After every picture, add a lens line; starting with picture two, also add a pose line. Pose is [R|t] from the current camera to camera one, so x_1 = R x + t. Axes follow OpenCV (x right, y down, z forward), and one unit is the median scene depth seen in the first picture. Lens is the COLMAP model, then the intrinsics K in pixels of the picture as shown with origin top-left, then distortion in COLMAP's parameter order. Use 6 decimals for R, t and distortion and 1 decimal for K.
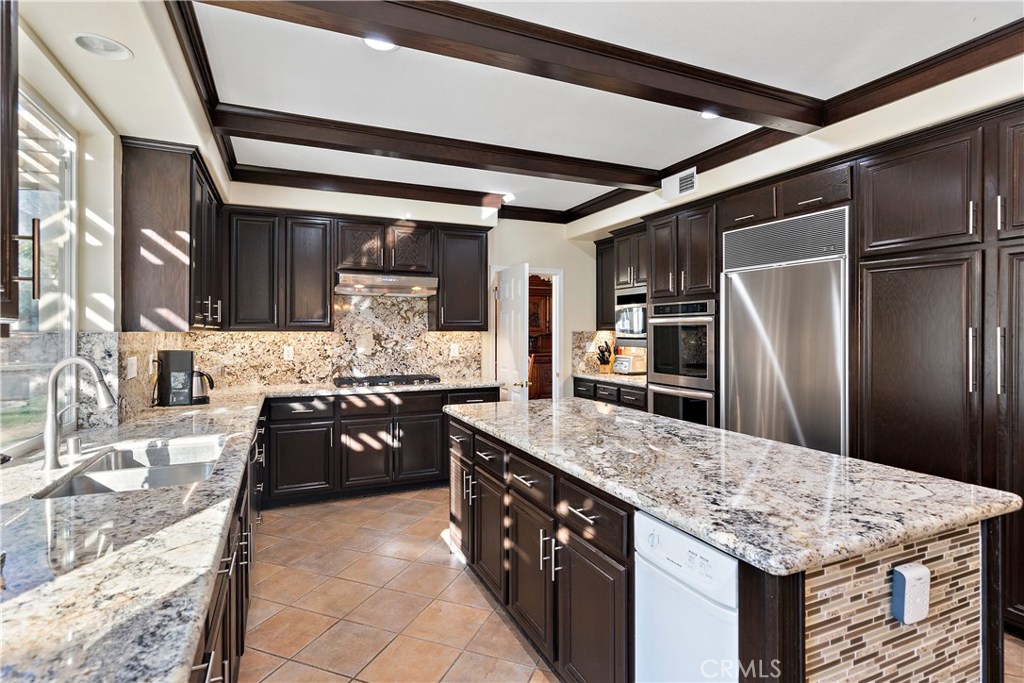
lens RADIAL K [[503.0, 0, 508.1], [0, 503.0, 338.3], [0, 0, 1]] dist [0.002211, -0.000421]
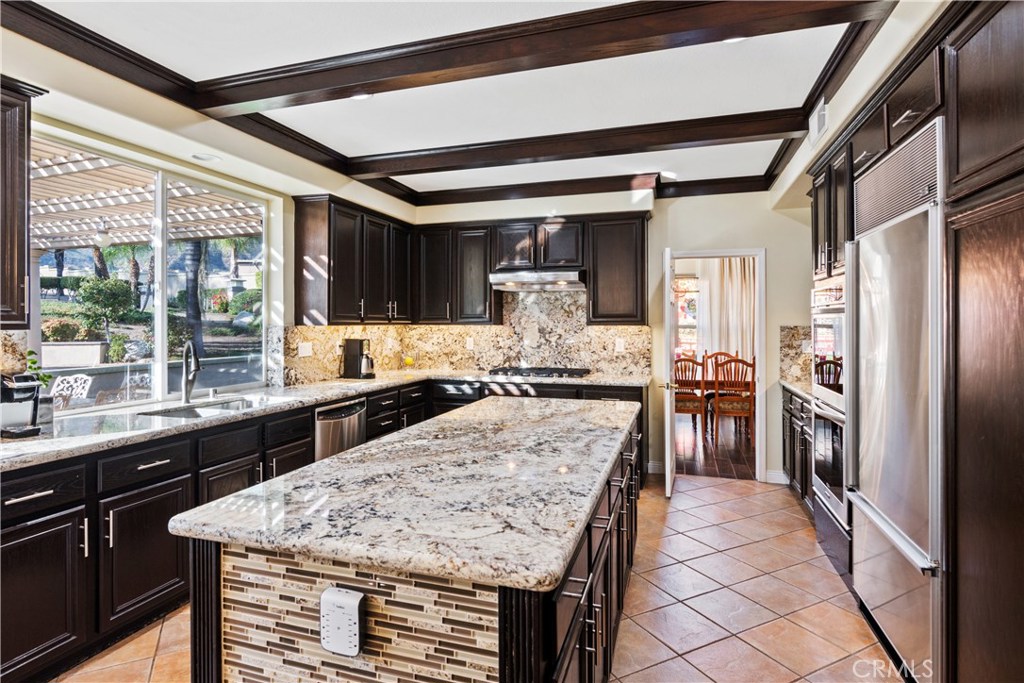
lens RADIAL K [[528.9, 0, 511.5], [0, 528.9, 330.9], [0, 0, 1]] dist [-0.011231, 0.001400]
pose [[0.756115, 0.010237, -0.654359, 0.450639], [-0.010194, 0.999941, 0.003864, -0.005768], [0.654359, 0.003749, 0.756174, 0.132678]]
